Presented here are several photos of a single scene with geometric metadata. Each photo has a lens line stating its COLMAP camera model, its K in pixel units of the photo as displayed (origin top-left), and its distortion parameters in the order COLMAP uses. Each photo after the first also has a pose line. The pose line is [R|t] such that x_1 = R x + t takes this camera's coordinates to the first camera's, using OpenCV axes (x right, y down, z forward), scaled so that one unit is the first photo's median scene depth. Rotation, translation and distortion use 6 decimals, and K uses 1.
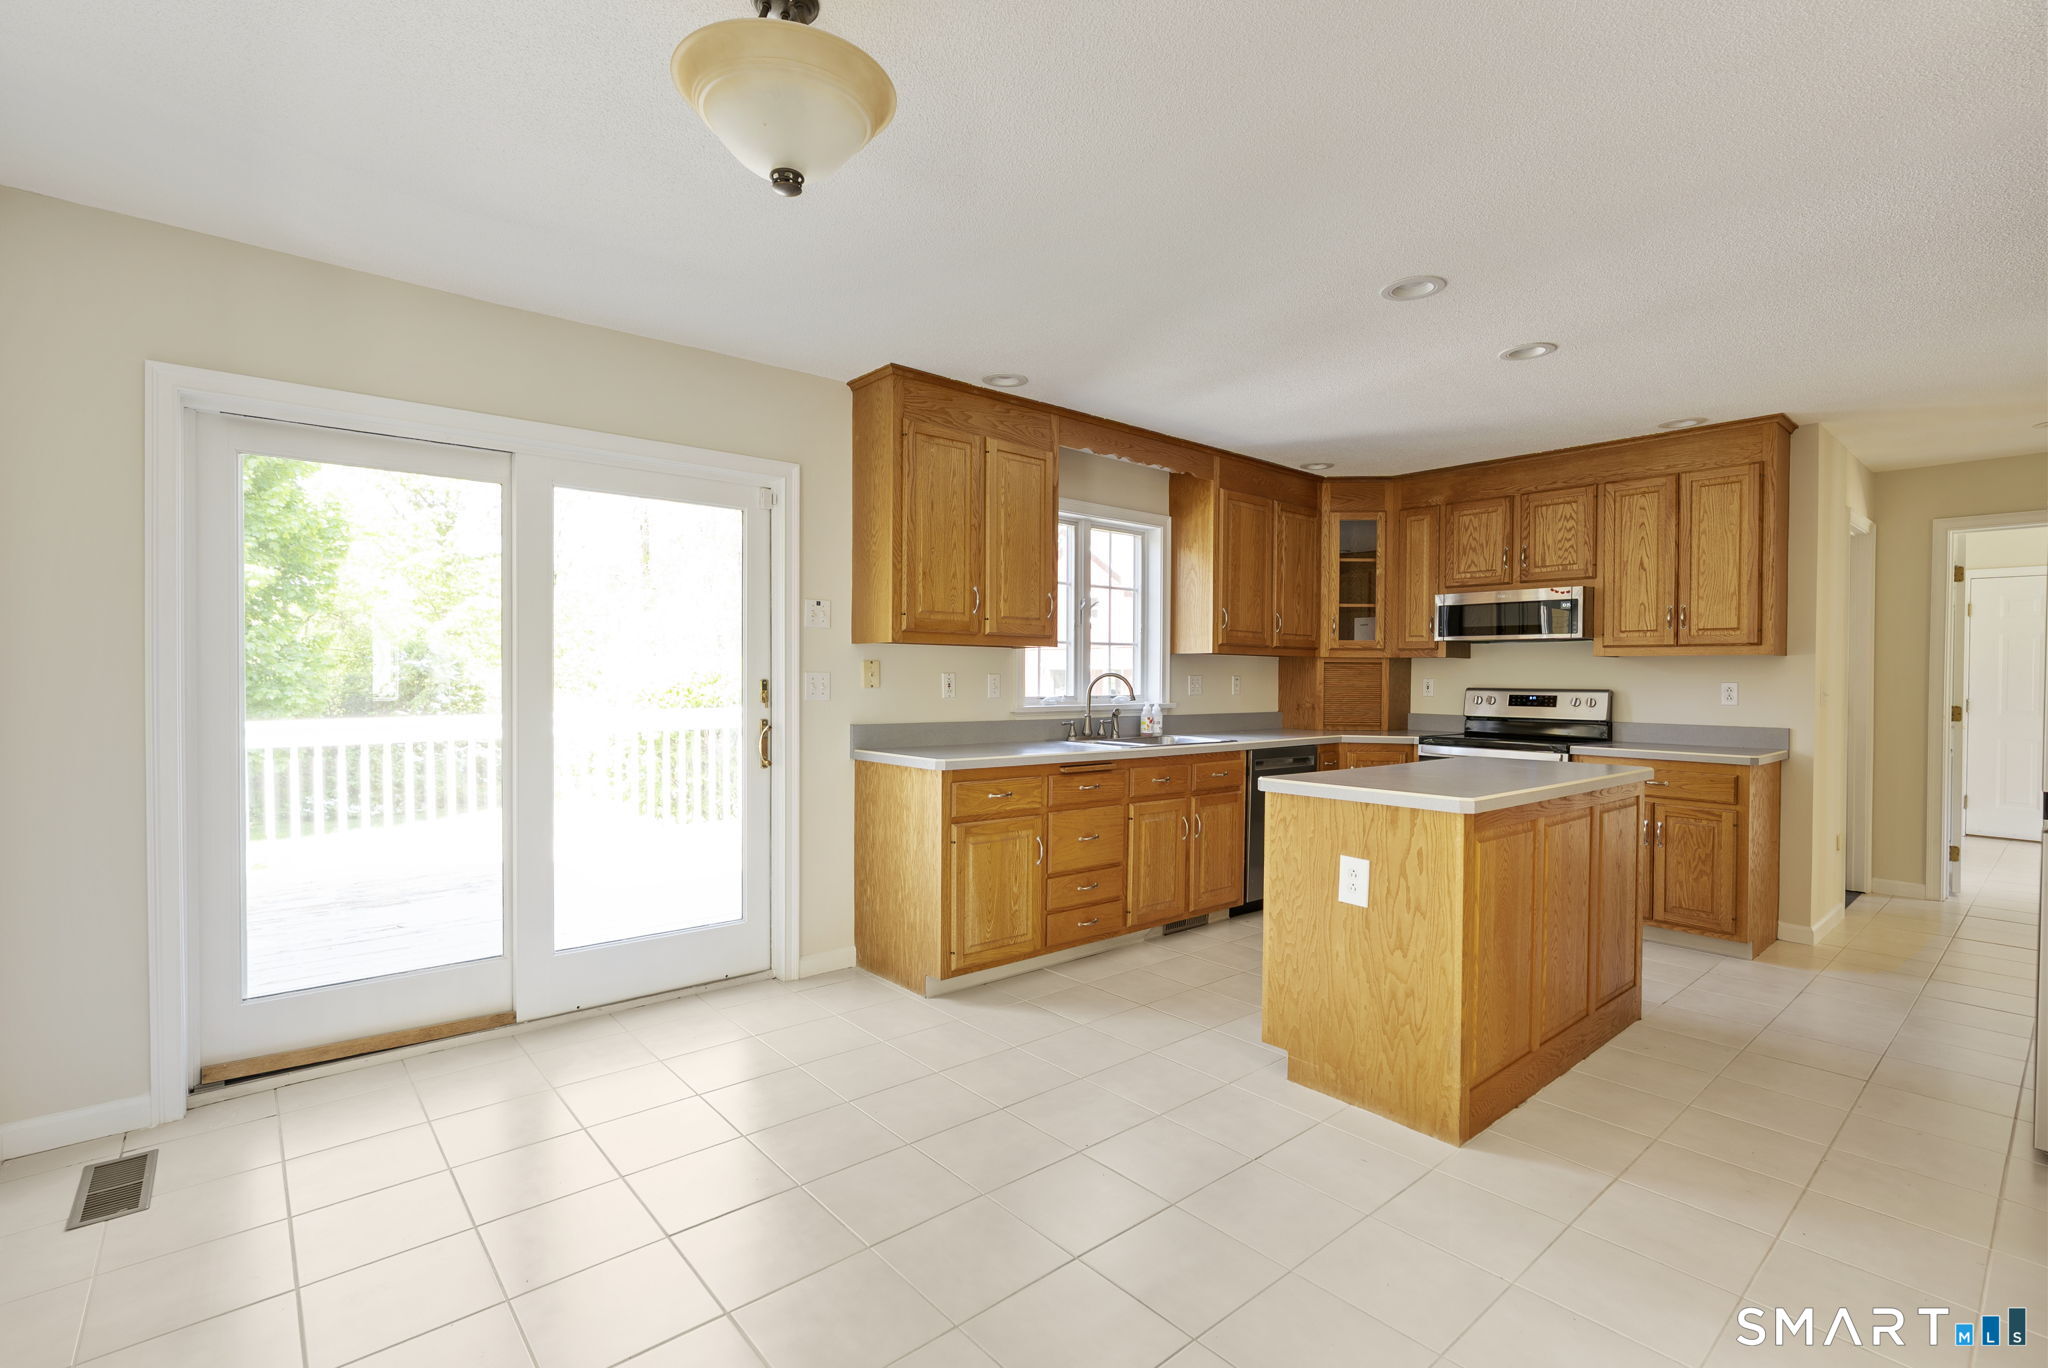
lens RADIAL K [[927.3, 0, 1019.4], [0, 927.3, 685.9], [0, 0, 1]] dist [-0.016408, 0.004106]
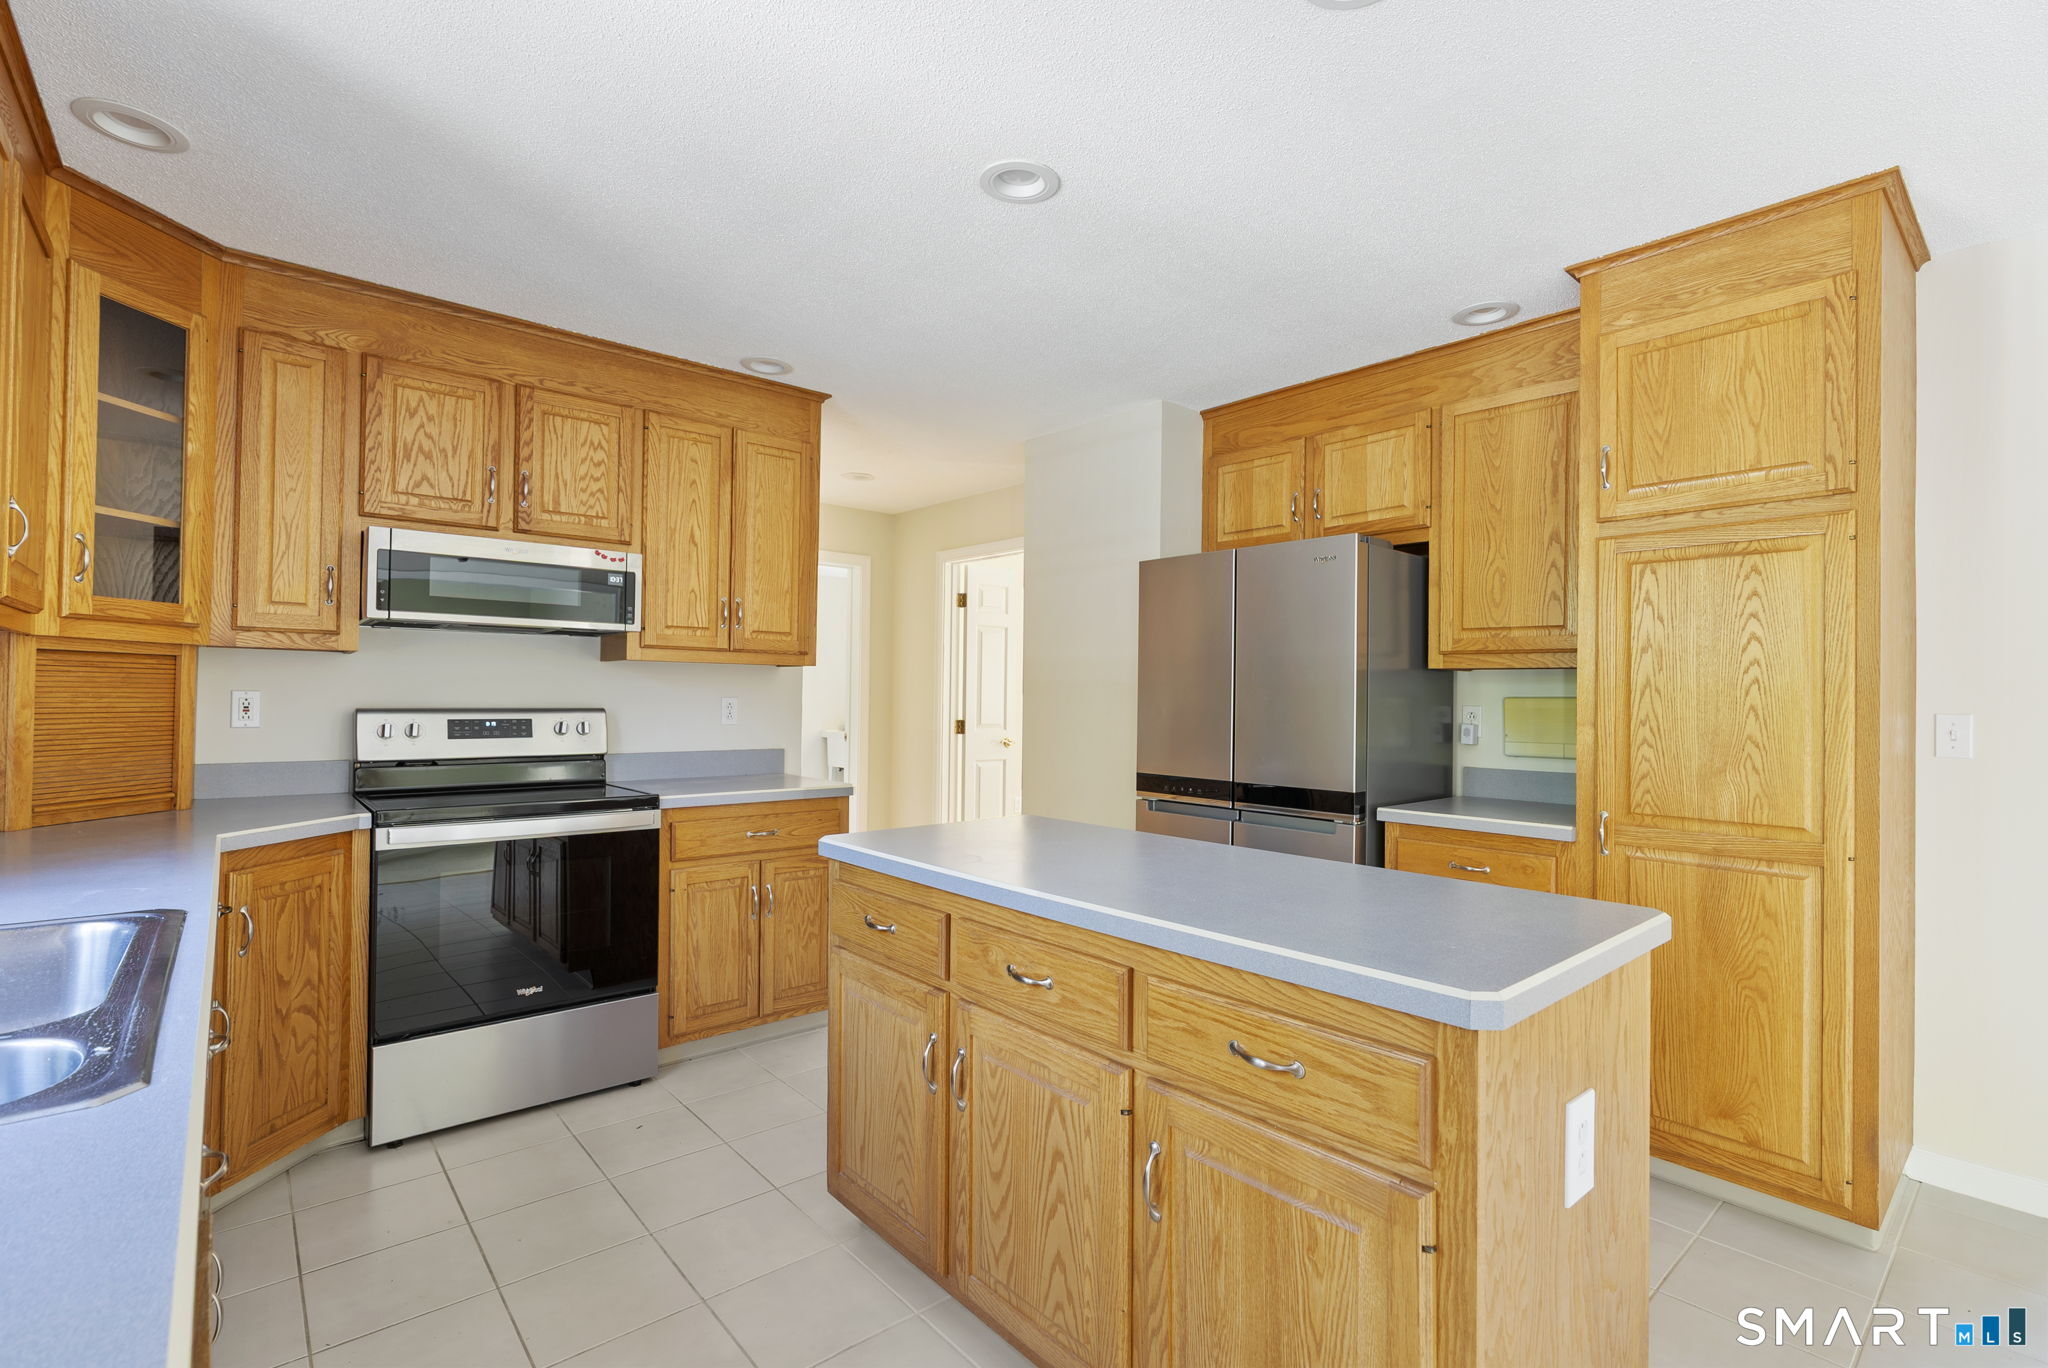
lens RADIAL K [[927.3, 0, 1018.9], [0, 927.3, 683.3], [0, 0, 1]] dist [-0.016408, 0.004106]
pose [[-0.001151, 0.005755, 0.999983, -0.059906], [0.000875, 0.999983, -0.005754, -0.011350], [-0.999999, 0.000868, -0.001156, 0.760381]]
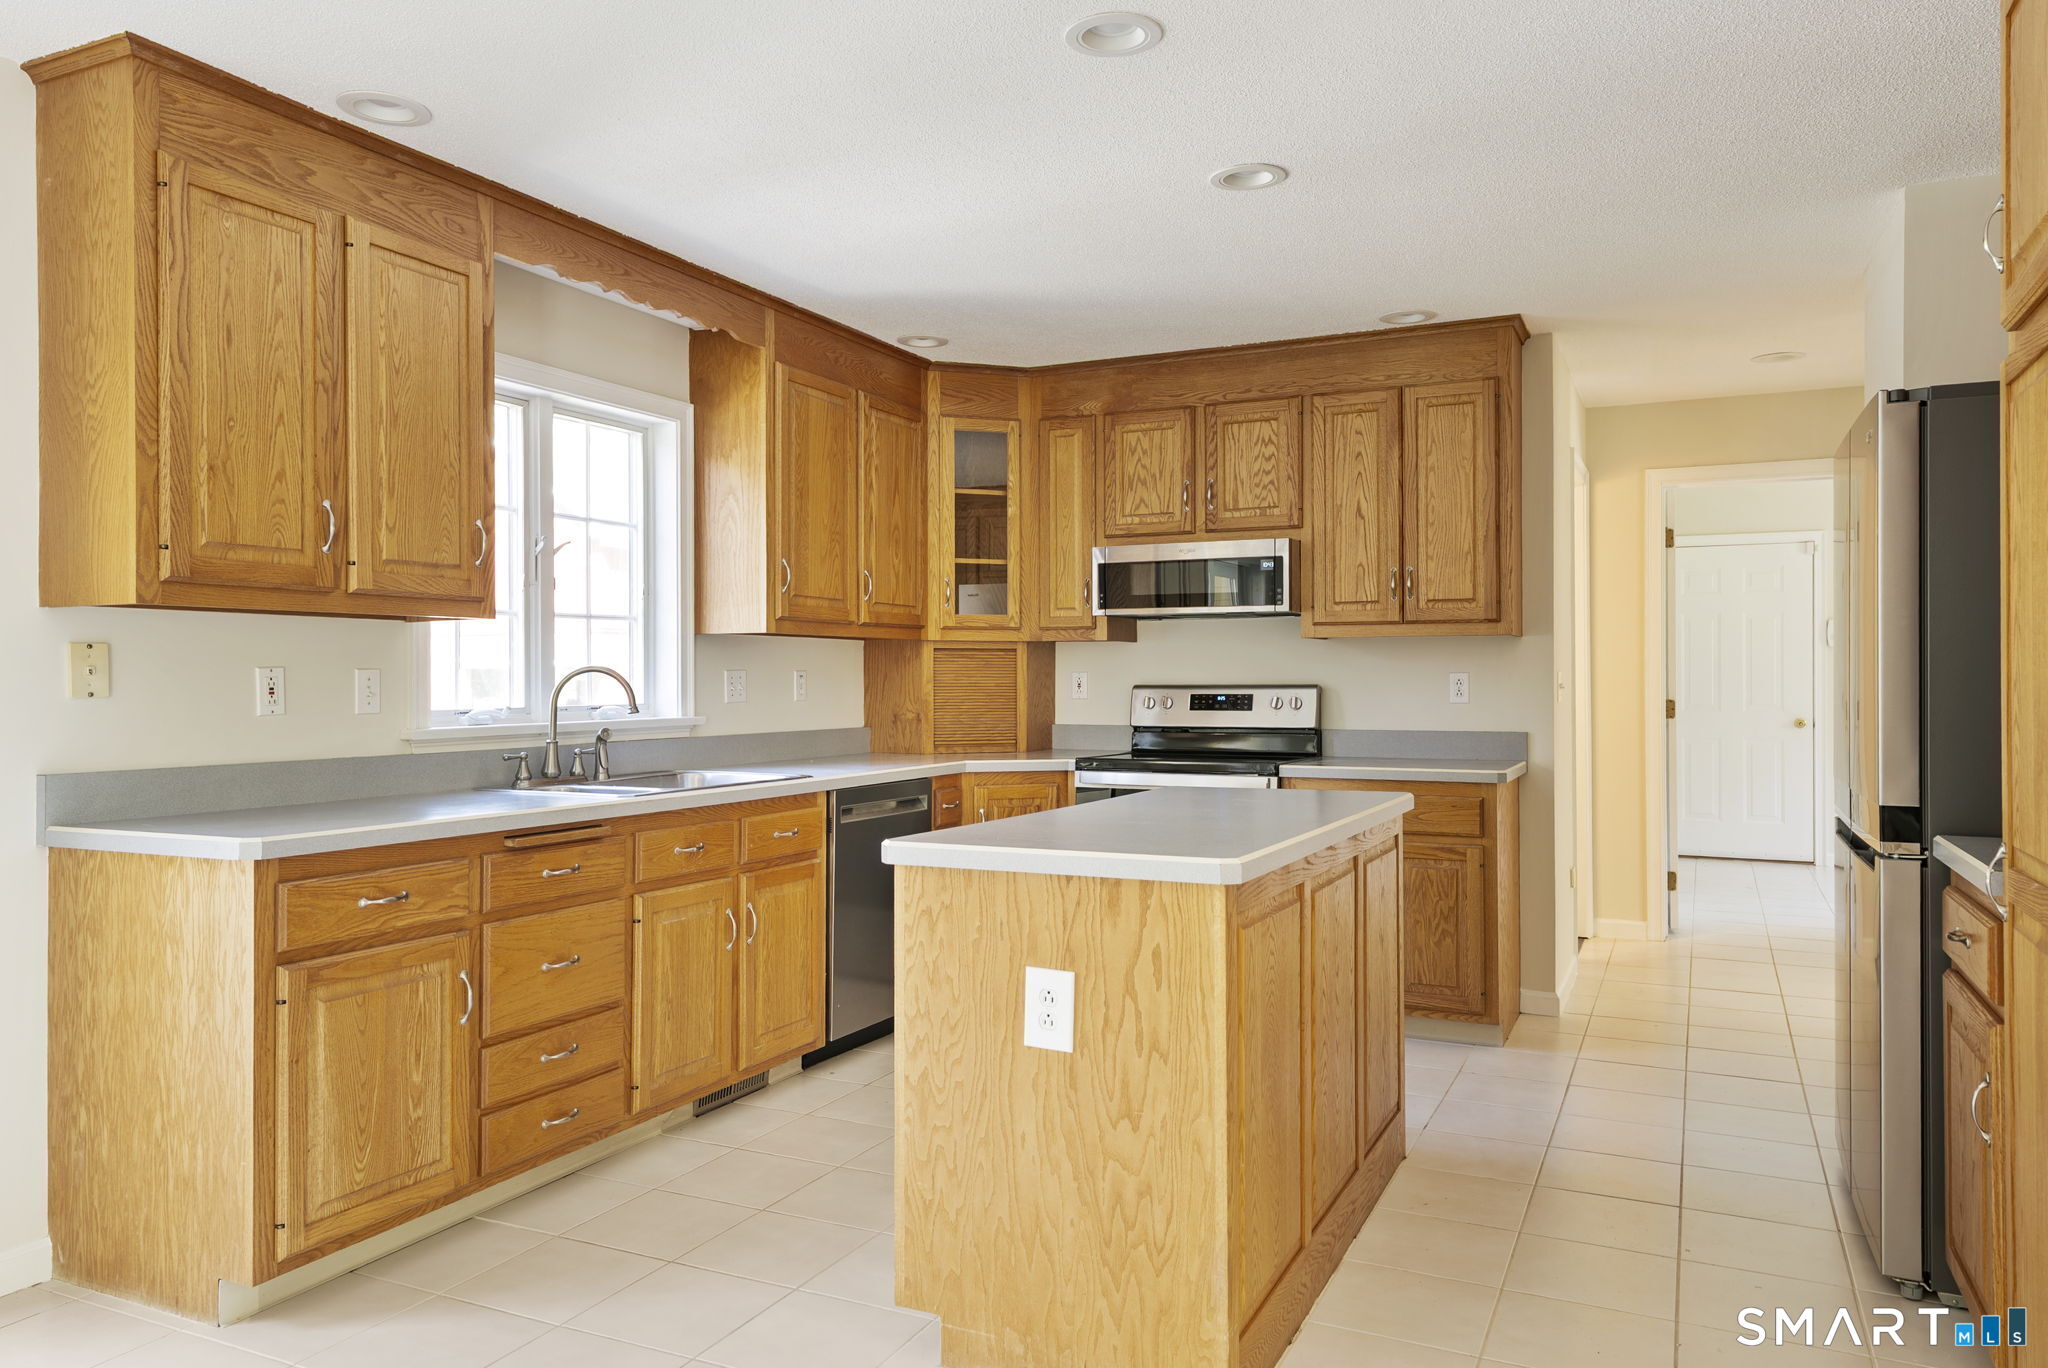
lens RADIAL K [[1391.6, 0, 1025.0], [0, 1391.6, 670.6], [0, 0, 1]] dist [0.013128, -0.001144]
pose [[0.914845, -0.008338, 0.403719, -0.005339], [0.014536, 0.999819, -0.012291, 0.003540], [-0.403544, 0.017113, 0.914800, 0.112083]]
